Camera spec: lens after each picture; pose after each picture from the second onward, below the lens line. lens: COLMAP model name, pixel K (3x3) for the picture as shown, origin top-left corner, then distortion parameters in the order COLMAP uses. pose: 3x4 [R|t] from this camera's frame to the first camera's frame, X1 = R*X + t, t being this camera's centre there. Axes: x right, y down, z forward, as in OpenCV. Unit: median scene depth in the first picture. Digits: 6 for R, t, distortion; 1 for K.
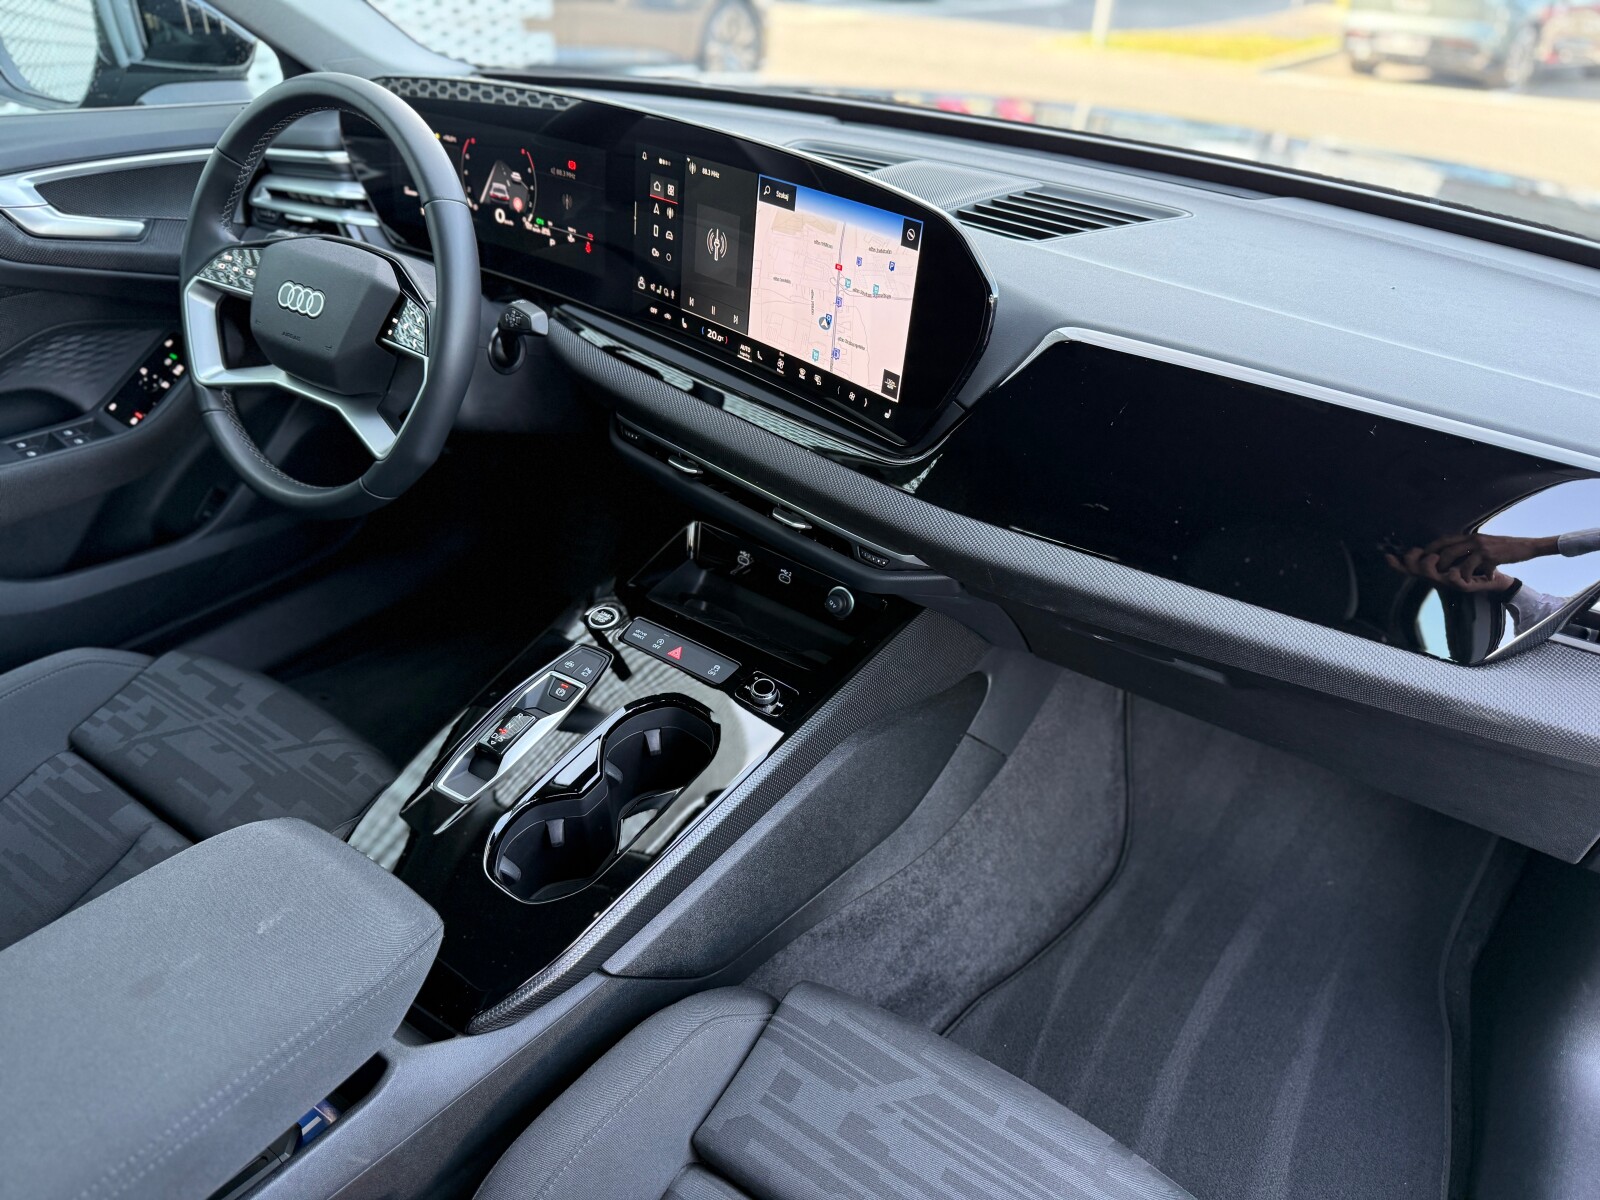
lens RADIAL K [[1131.9, 0, 792.8], [0, 1131.9, 616.1], [0, 0, 1]] dist [0.121580, -0.195096]
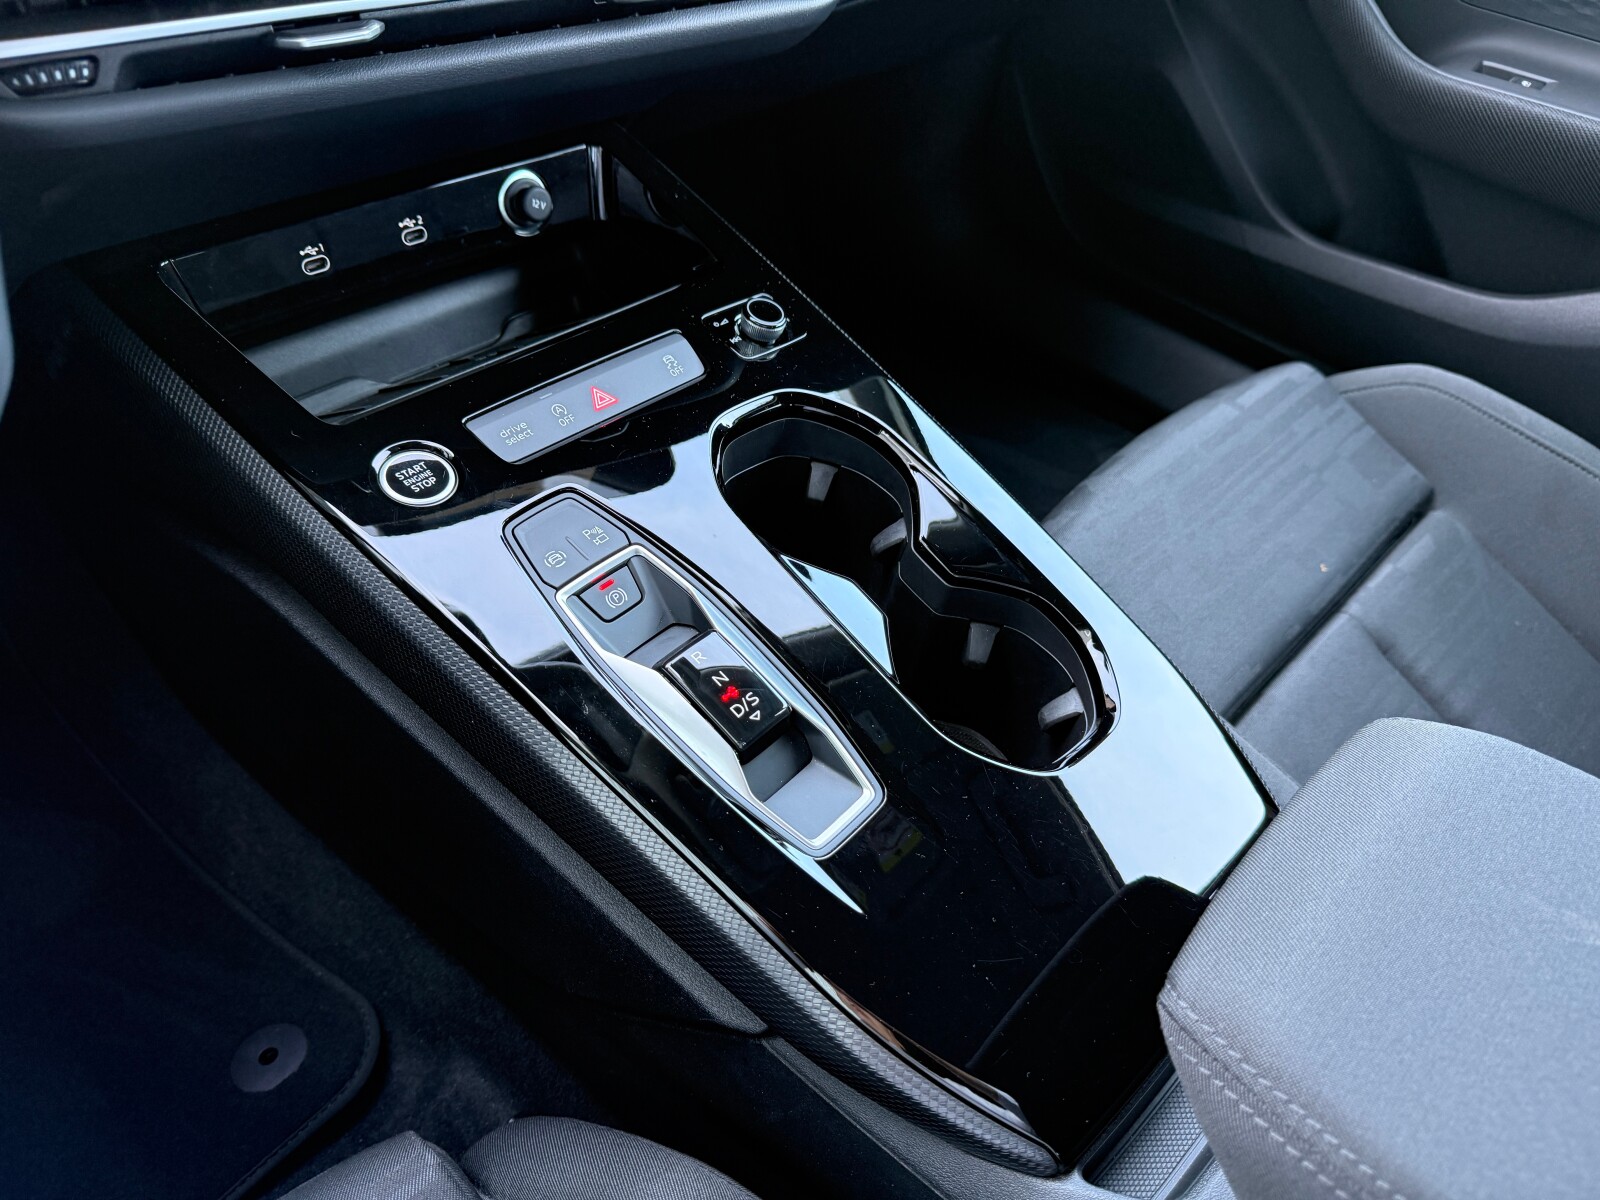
lens RADIAL K [[1152.4, 0, 797.6], [0, 1152.4, 607.6], [0, 0, 1]] dist [0.024701, -0.035952]
pose [[0.153785, -0.715784, 0.681178, -0.485741], [0.459997, 0.661982, 0.591762, -0.161797], [-0.874501, 0.222336, 0.431062, 0.704637]]
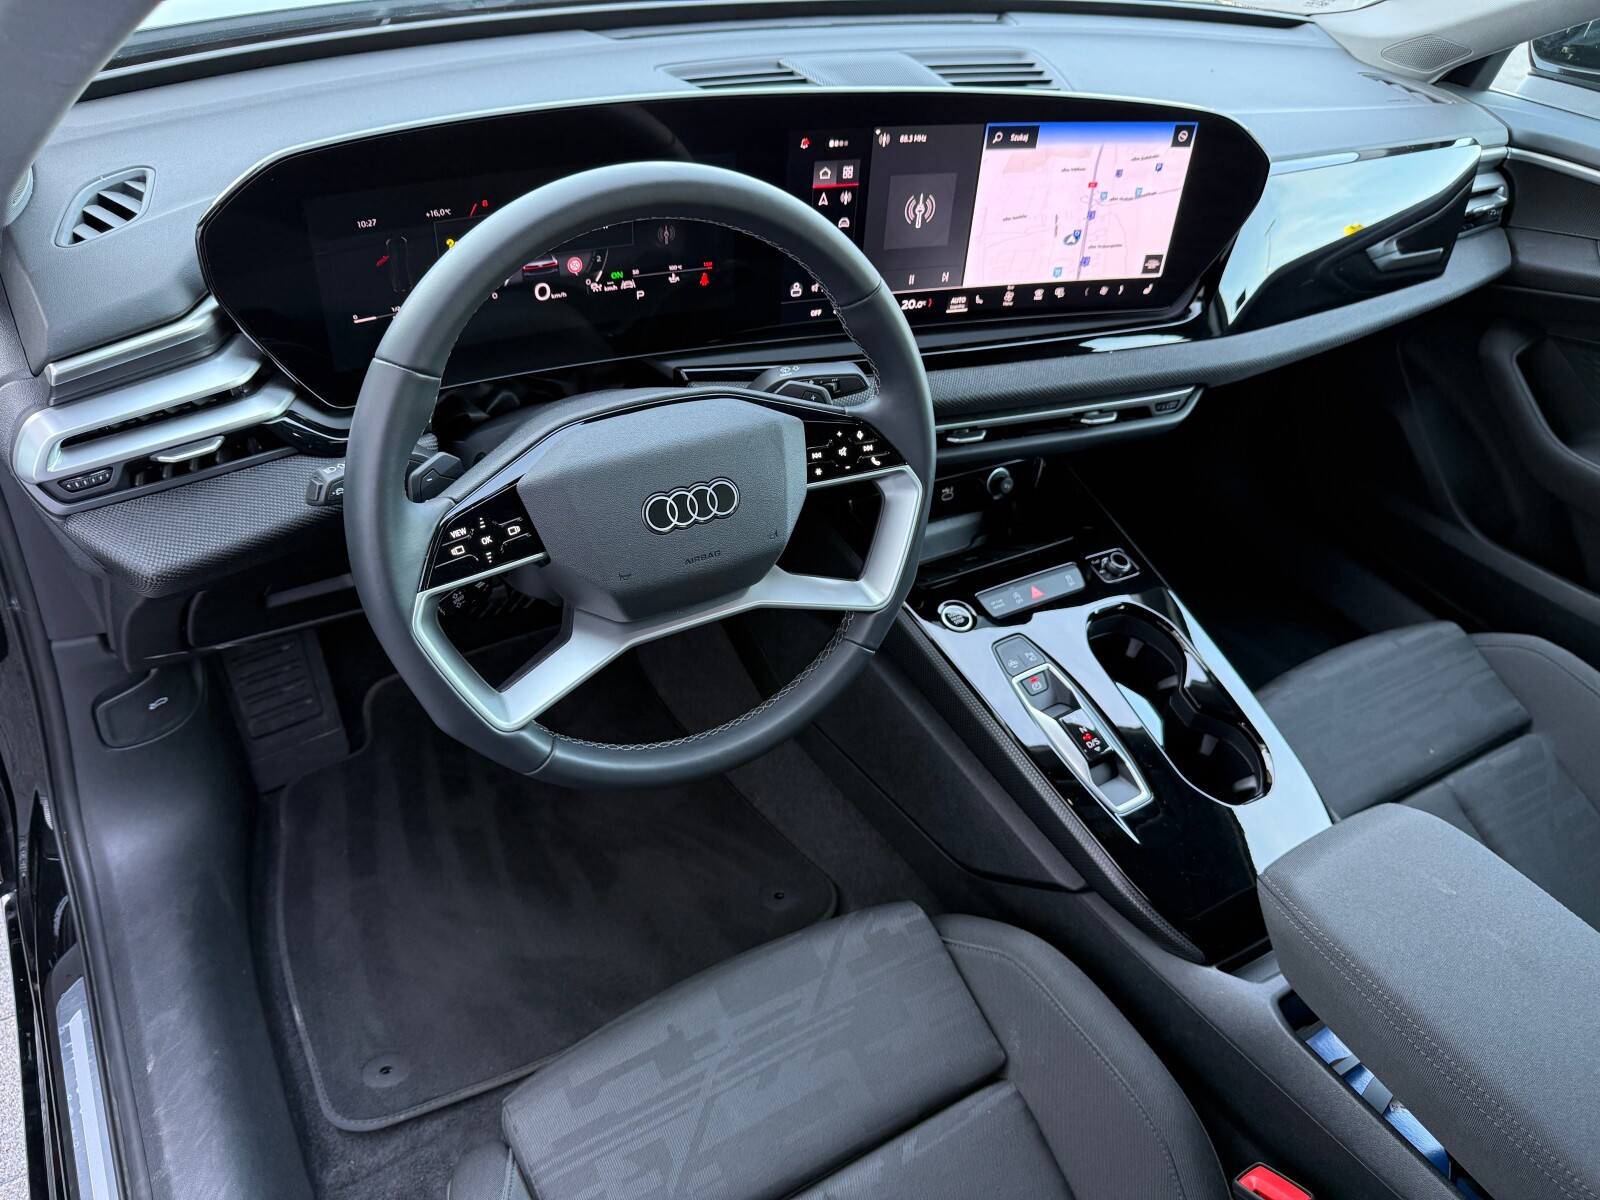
lens RADIAL K [[1131.4, 0, 803.9], [0, 1131.4, 612.0], [0, 0, 1]] dist [0.074291, -0.109731]
pose [[0.400854, -0.595142, 0.696507, -0.903401], [0.426441, 0.794088, 0.433096, -0.484948], [-0.810842, 0.123411, 0.572106, 0.558727]]
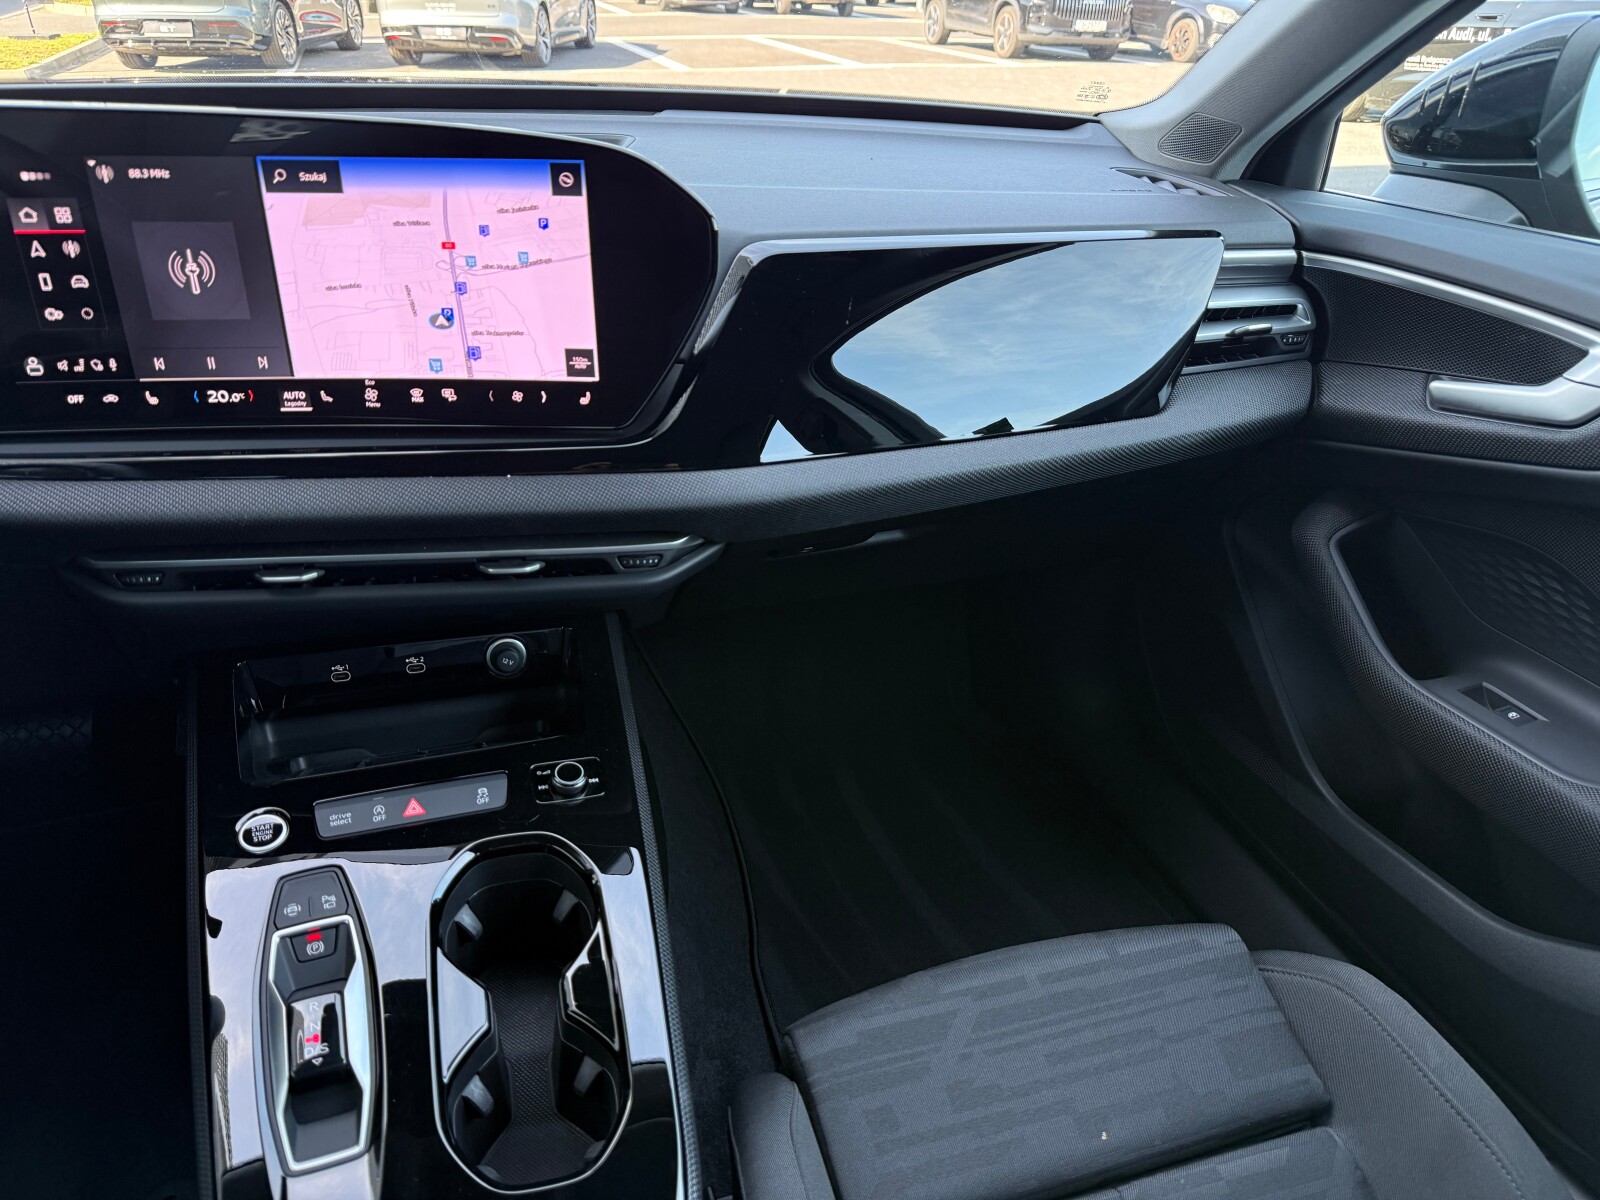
lens RADIAL K [[1152.4, 0, 797.6], [0, 1152.4, 607.6], [0, 0, 1]] dist [0.024701, -0.035952]
pose [[0.595130, -0.422123, 0.683836, -0.396941], [0.424793, 0.887579, 0.178200, -0.106325], [-0.682181, 0.184436, 0.707540, 0.273950]]
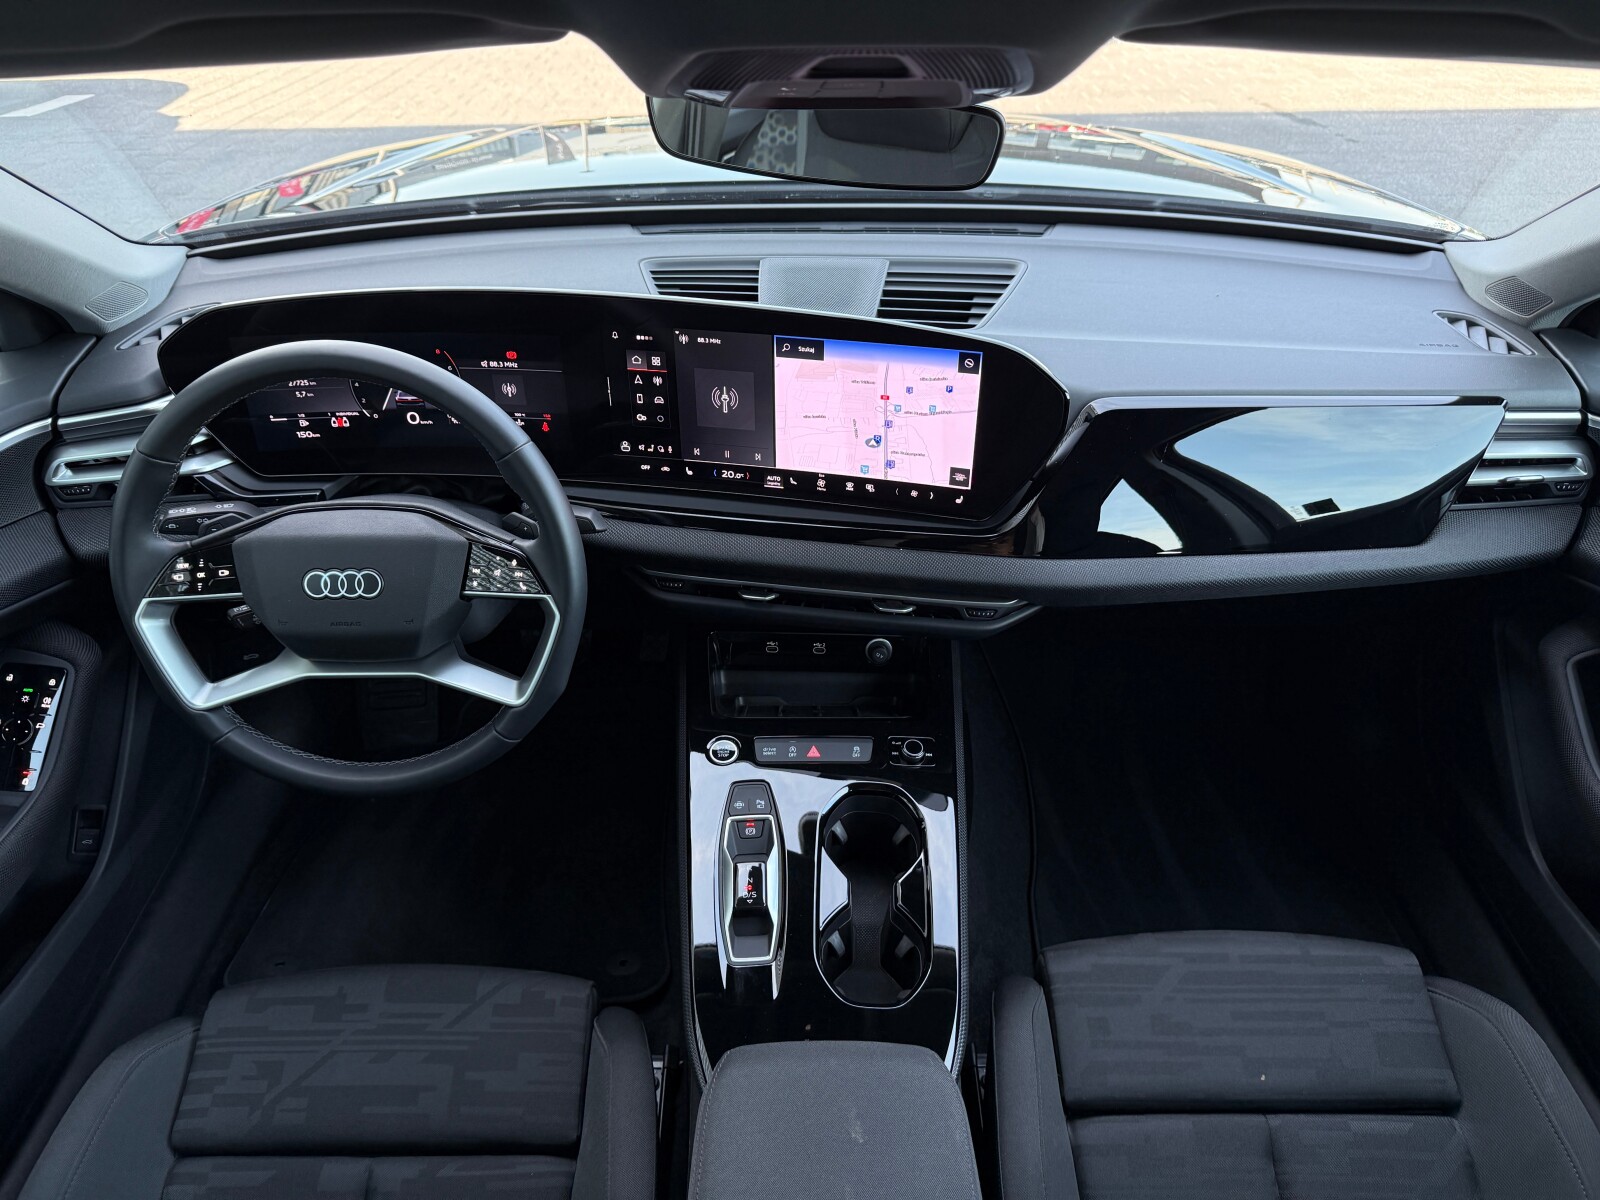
lens RADIAL K [[1132.4, 0, 796.5], [0, 1132.4, 610.9], [0, 0, 1]] dist [0.128870, -0.189587]
pose [[0.815443, -0.379160, 0.437367, -0.538797], [0.348038, 0.924922, 0.152933, -0.267151], [-0.462517, 0.027512, 0.886183, 0.007132]]
